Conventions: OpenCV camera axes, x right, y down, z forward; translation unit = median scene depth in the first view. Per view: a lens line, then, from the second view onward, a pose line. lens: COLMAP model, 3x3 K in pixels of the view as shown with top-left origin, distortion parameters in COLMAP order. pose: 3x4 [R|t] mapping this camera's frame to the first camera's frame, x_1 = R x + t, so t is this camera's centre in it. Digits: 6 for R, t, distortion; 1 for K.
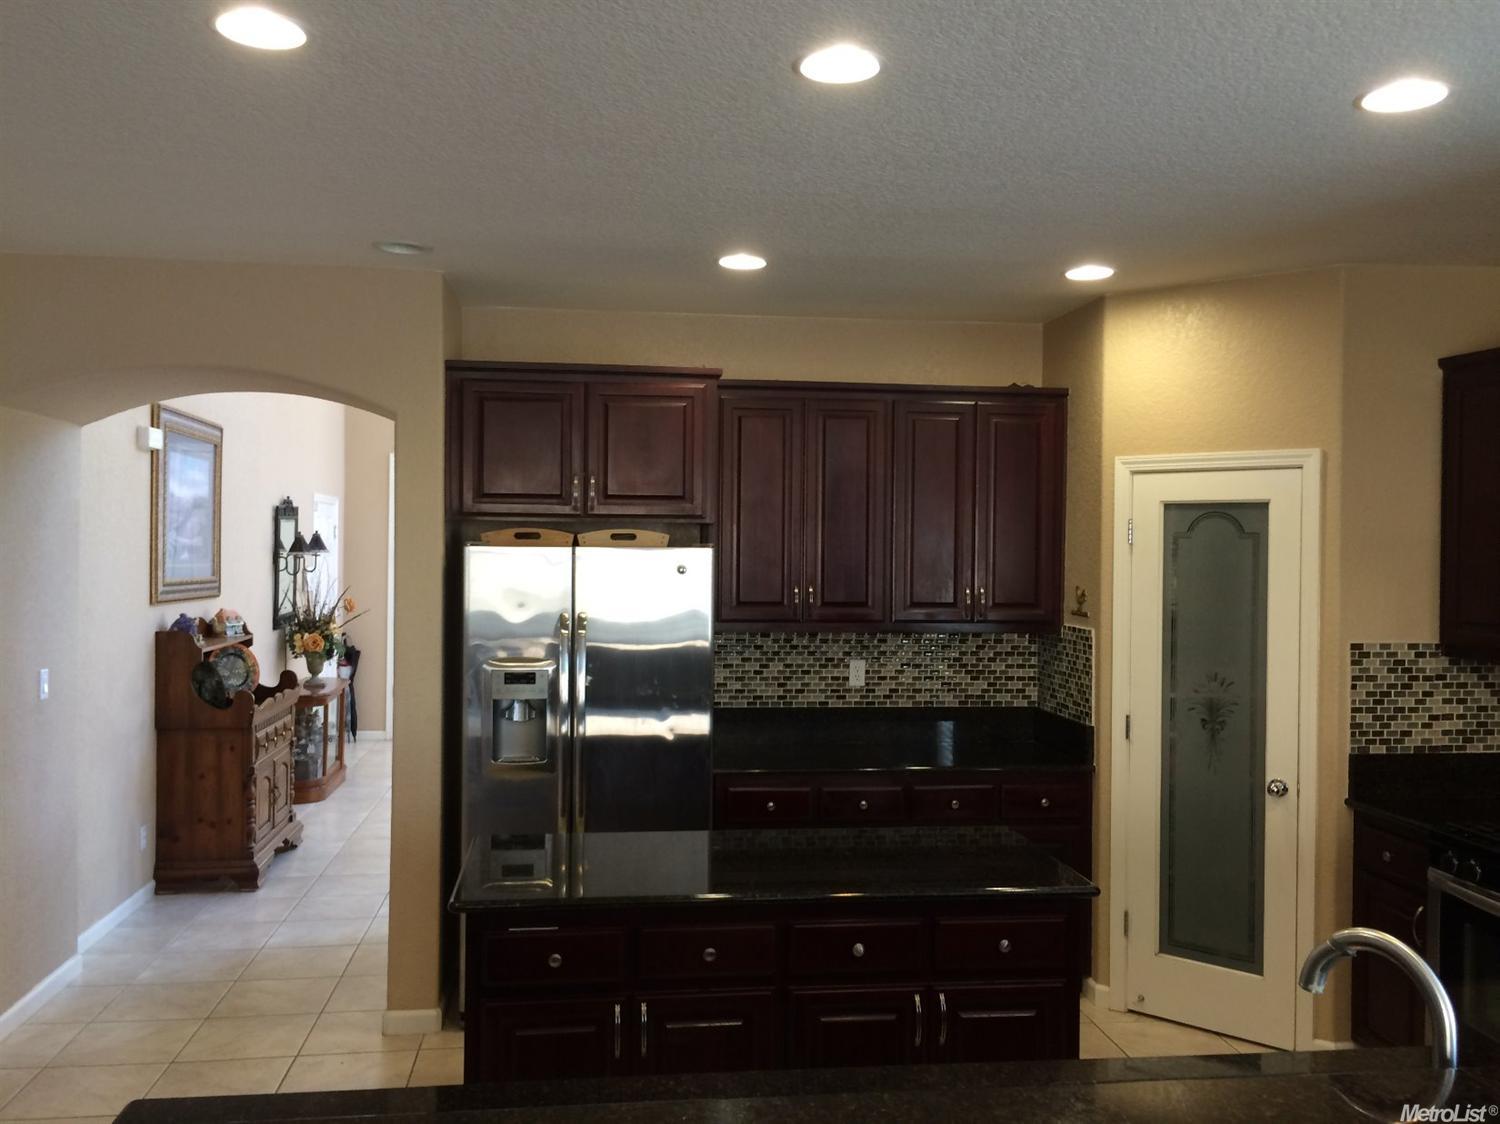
lens RADIAL K [[1280.4, 0, 750.9], [0, 1280.4, 554.2], [0, 0, 1]] dist [0.057704, -0.038260]
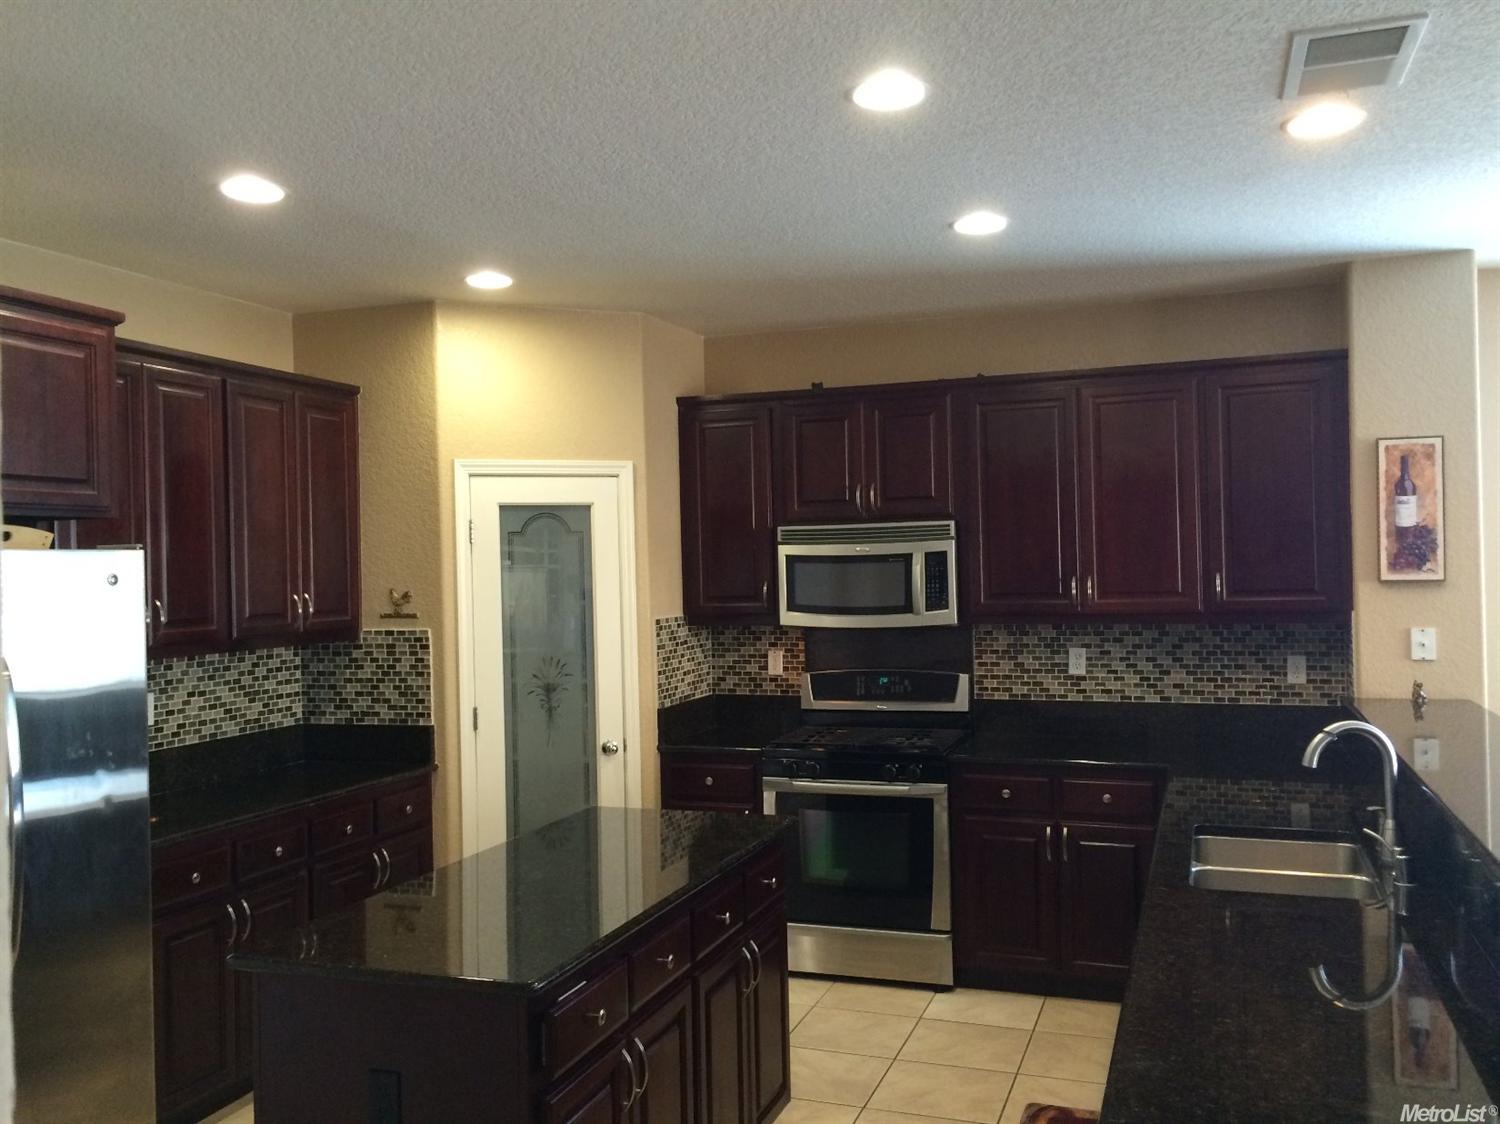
lens RADIAL K [[1280.4, 0, 755.0], [0, 1280.4, 564.4], [0, 0, 1]] dist [0.057704, -0.038260]
pose [[0.450989, -0.019499, 0.892317, -0.539300], [0.035918, 0.999348, 0.003685, 0.013669], [-0.891807, 0.030388, 0.451395, 0.329283]]
